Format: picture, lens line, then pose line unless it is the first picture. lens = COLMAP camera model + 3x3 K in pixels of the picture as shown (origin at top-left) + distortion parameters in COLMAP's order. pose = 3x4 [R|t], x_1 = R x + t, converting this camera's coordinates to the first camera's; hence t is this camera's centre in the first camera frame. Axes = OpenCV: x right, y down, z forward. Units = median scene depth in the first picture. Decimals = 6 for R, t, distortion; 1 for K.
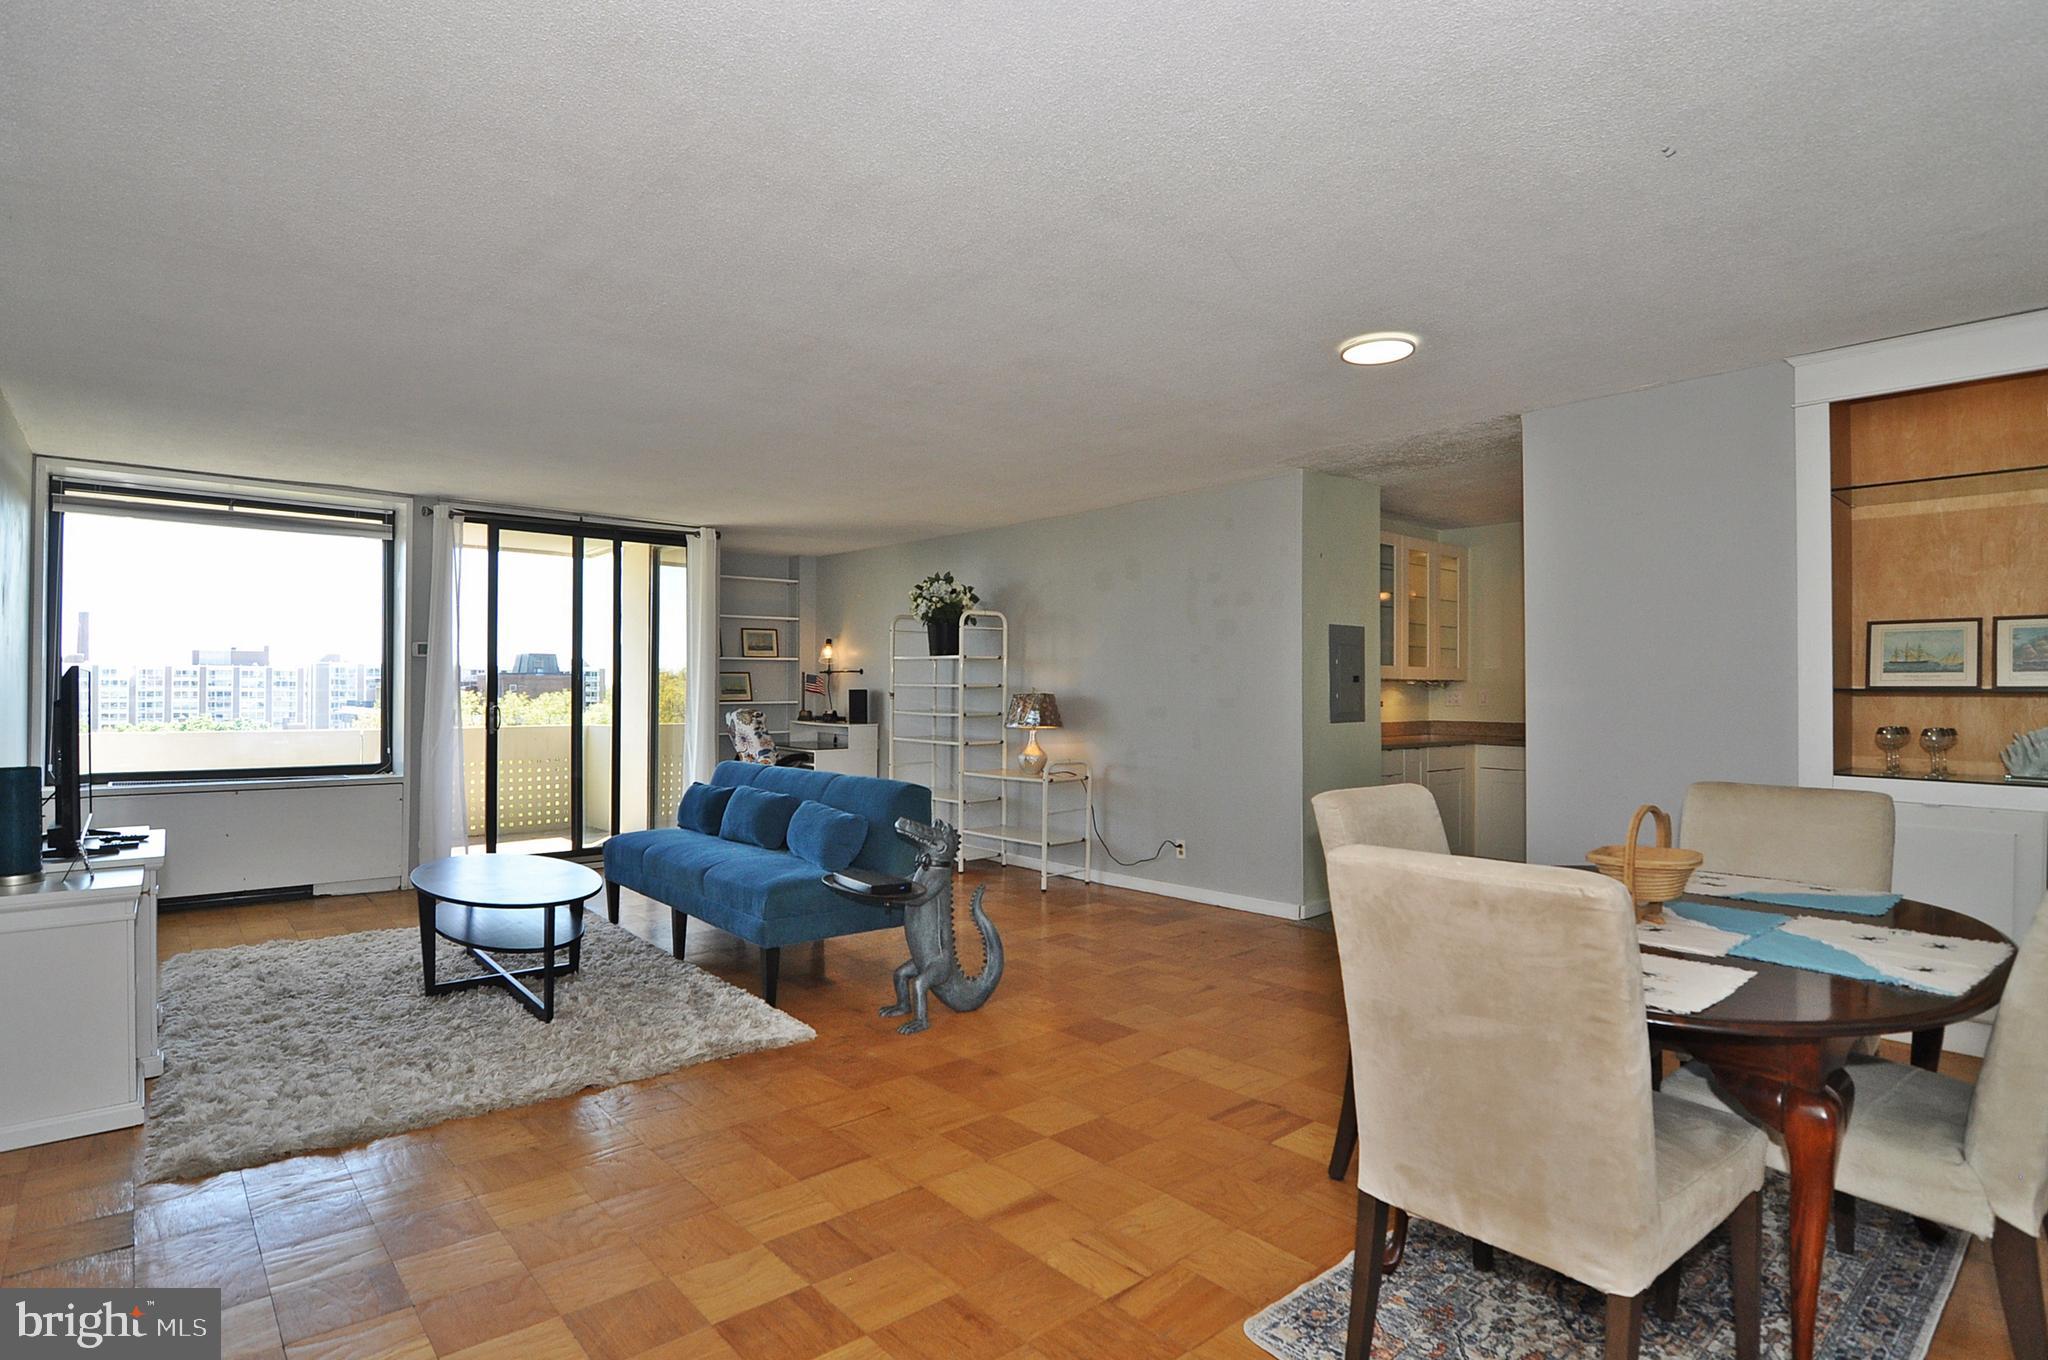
lens RADIAL K [[1005.4, 0, 1020.7], [0, 1005.4, 683.9], [0, 0, 1]] dist [-0.001529, -0.000383]
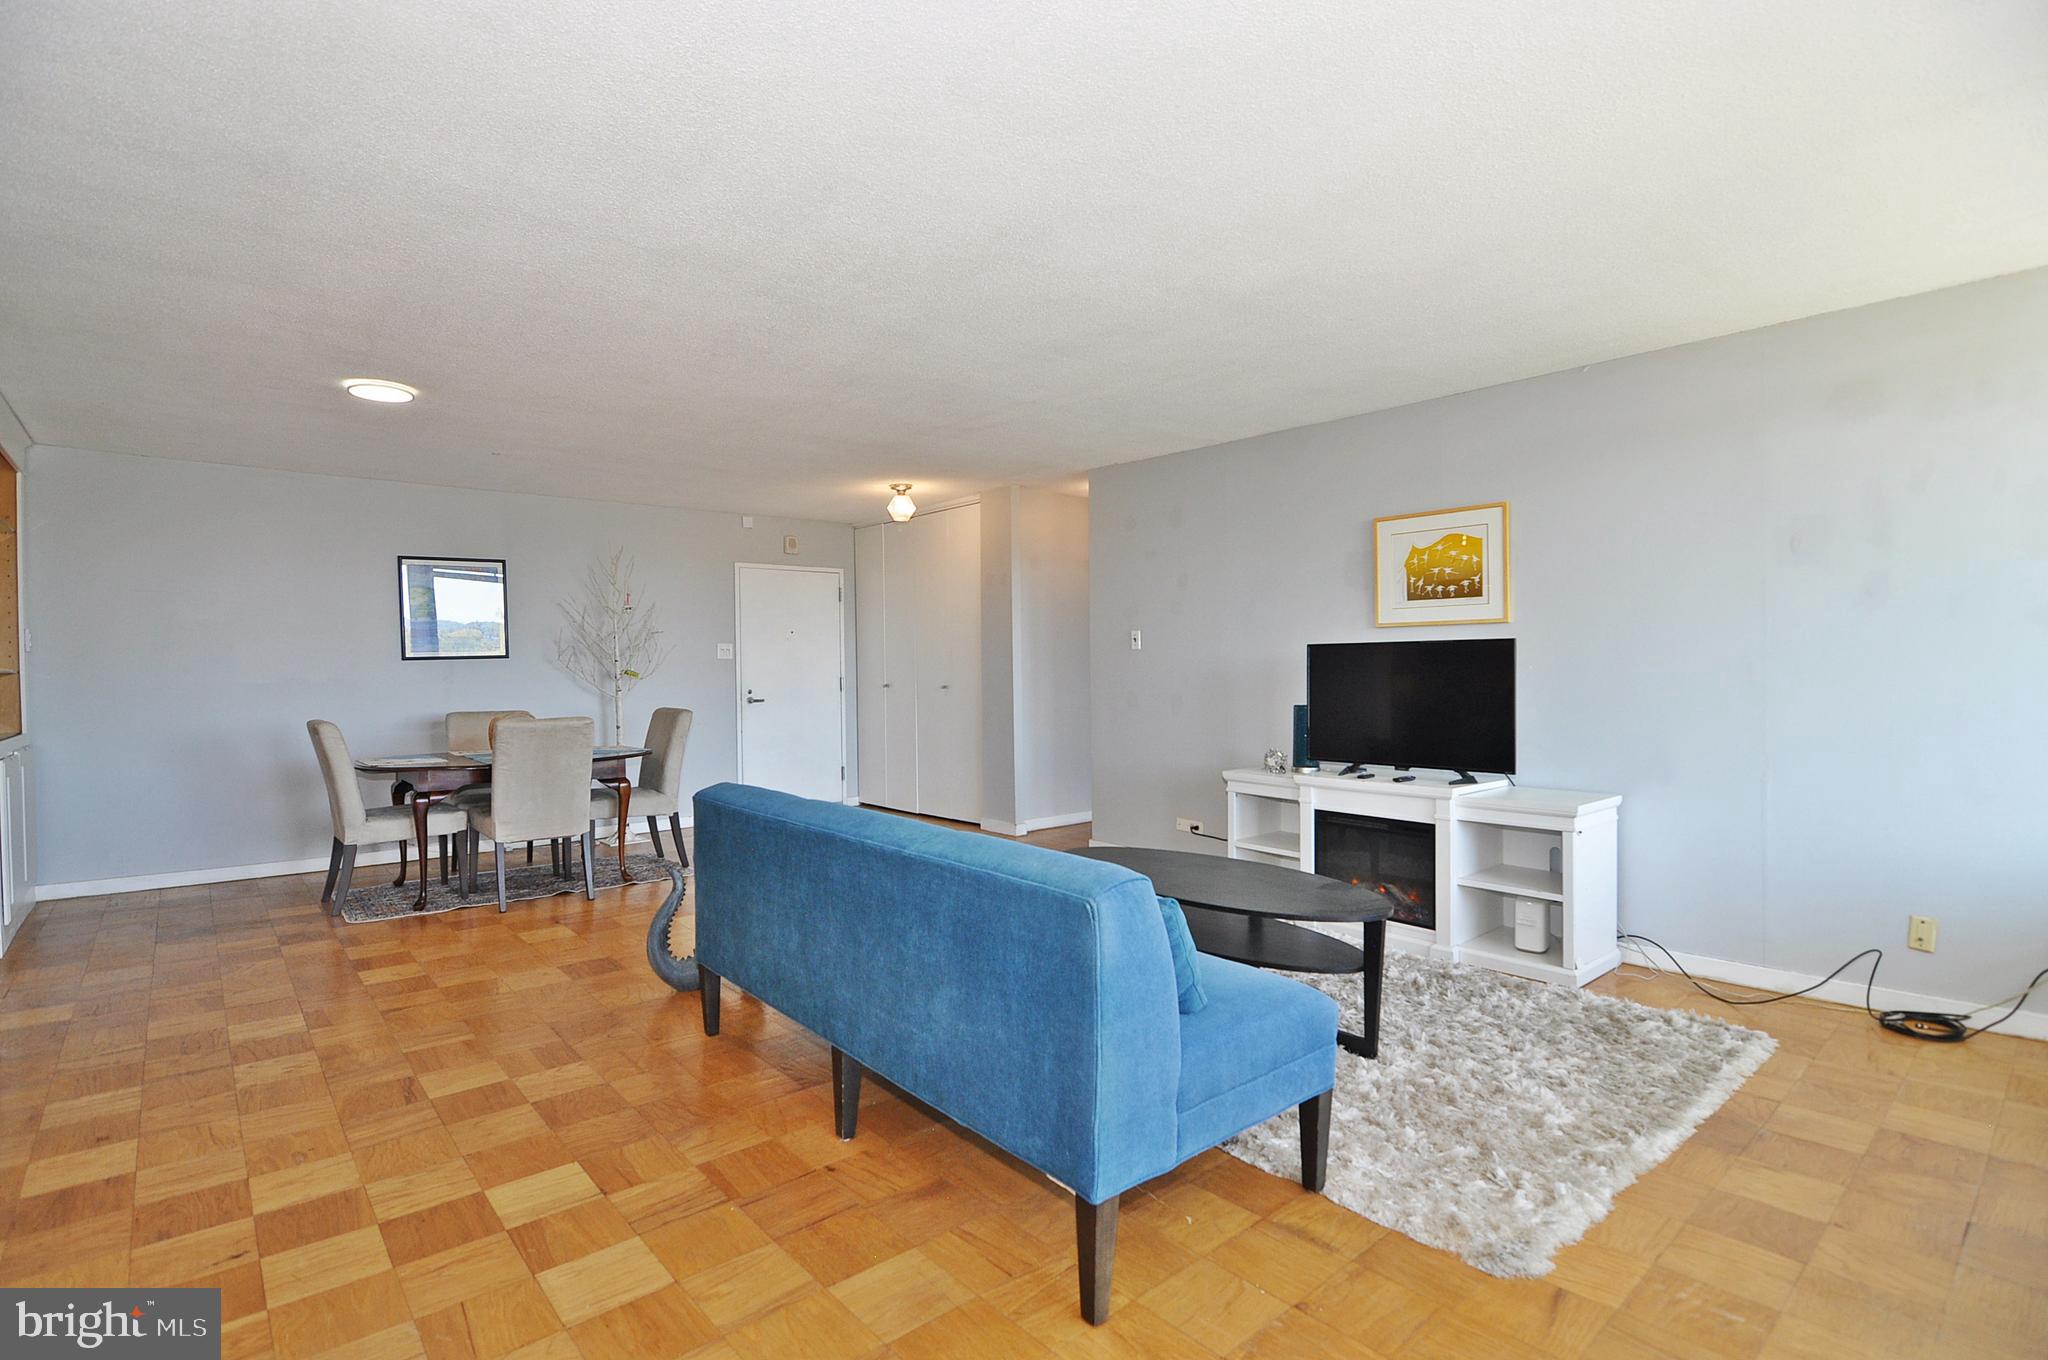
lens RADIAL K [[997.8, 0, 1030.3], [0, 997.8, 682.6], [0, 0, 1]] dist [-0.004702, -0.000658]
pose [[-0.999876, 0.013368, 0.008382, -0.234482], [0.013478, 0.999822, 0.013210, 0.005803], [-0.008204, 0.013321, -0.999878, 1.139376]]
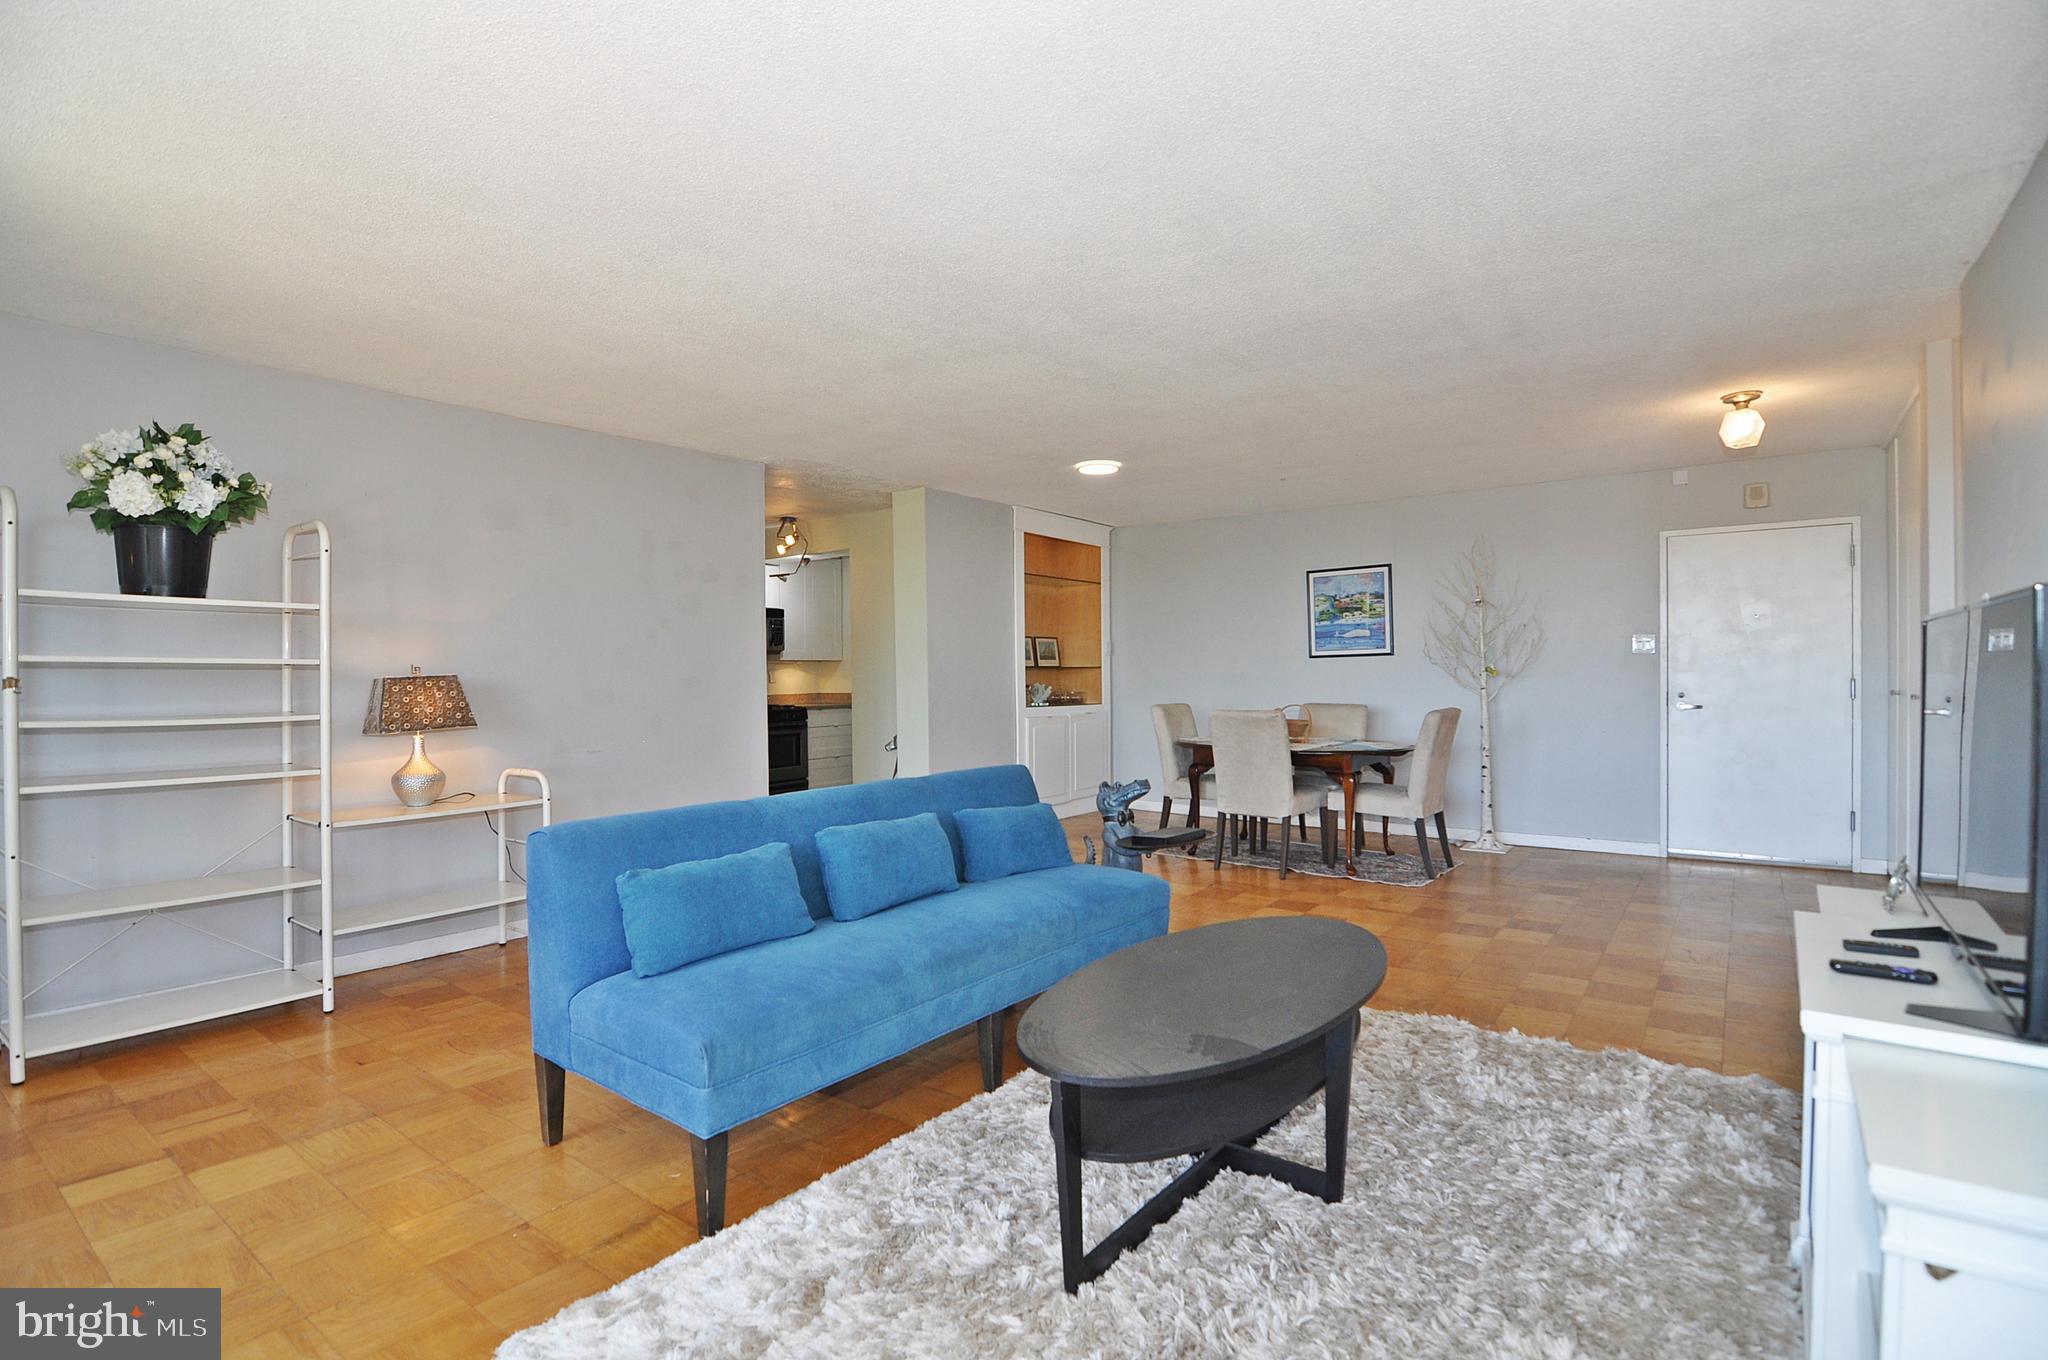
lens RADIAL K [[974.6, 0, 1024.0], [0, 974.6, 680.0], [0, 0, 1]] dist [-0.021096, -0.000867]
pose [[-0.188701, -0.009161, 0.981992, -0.636677], [-0.000846, 0.999958, 0.009166, 0.006075], [-0.982034, 0.000899, -0.188701, 0.741260]]
